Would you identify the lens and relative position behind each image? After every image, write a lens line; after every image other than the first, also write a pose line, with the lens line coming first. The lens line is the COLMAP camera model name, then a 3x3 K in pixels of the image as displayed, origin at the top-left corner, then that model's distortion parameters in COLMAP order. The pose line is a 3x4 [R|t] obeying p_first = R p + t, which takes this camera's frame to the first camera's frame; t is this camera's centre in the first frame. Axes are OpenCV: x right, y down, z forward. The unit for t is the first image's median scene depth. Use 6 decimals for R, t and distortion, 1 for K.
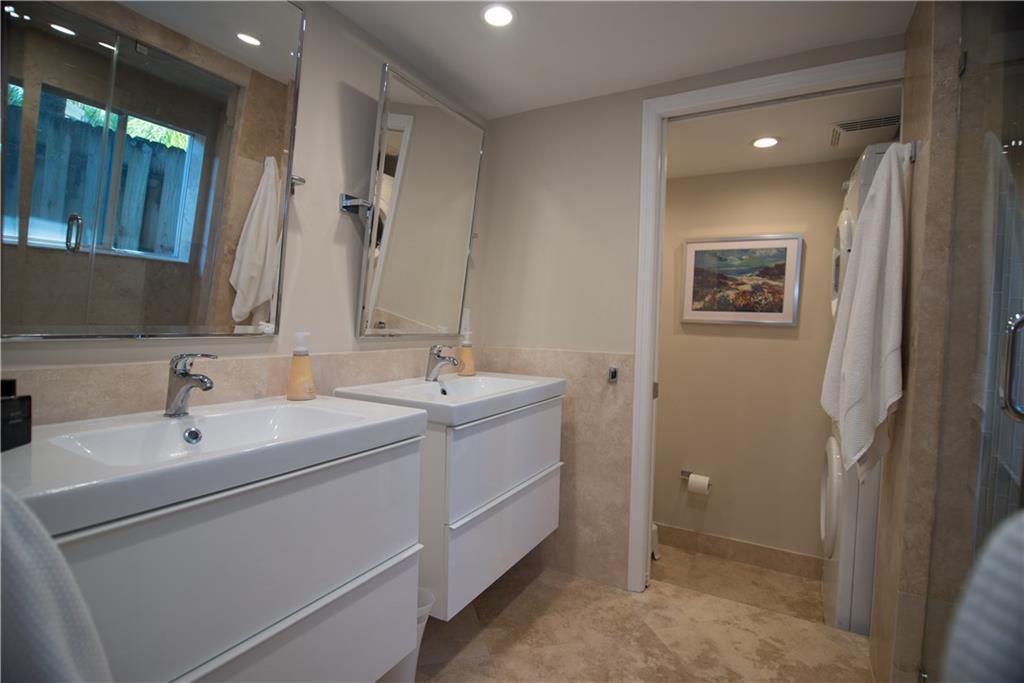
lens RADIAL K [[525.2, 0, 512.0], [0, 525.2, 341.5], [0, 0, 1]] dist [-0.001889, -0.000121]
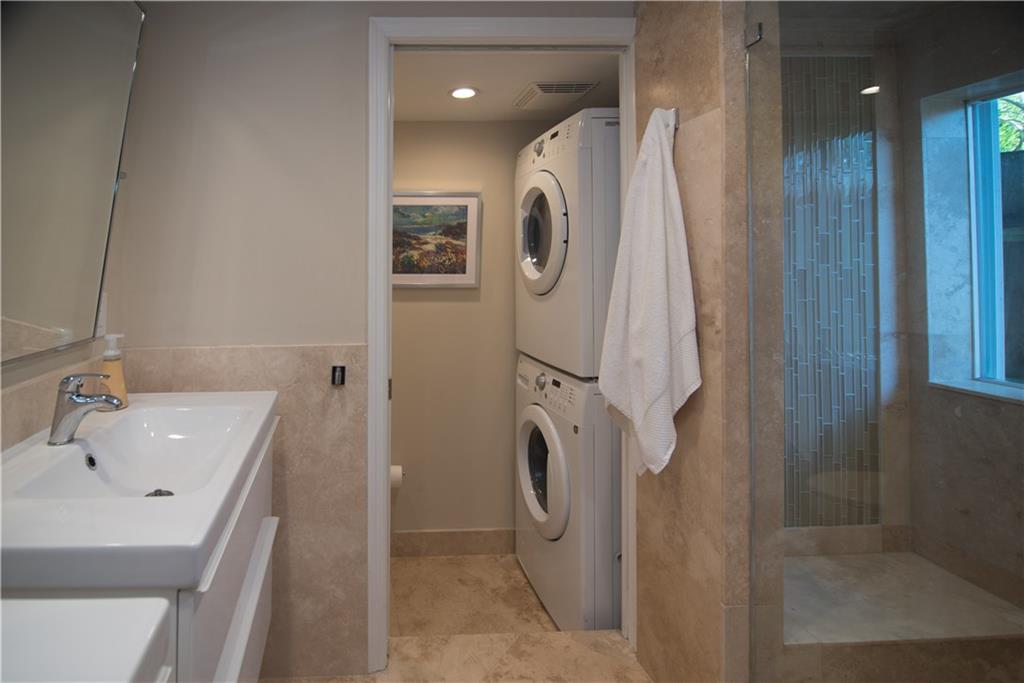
lens RADIAL K [[622.0, 0, 510.1], [0, 622.0, 263.7], [0, 0, 1]] dist [-0.005642, -0.001492]
pose [[0.850224, -0.011007, 0.526306, -0.055134], [0.049977, 0.996953, -0.059885, -0.026313], [-0.524043, 0.077218, 0.848184, 0.124934]]
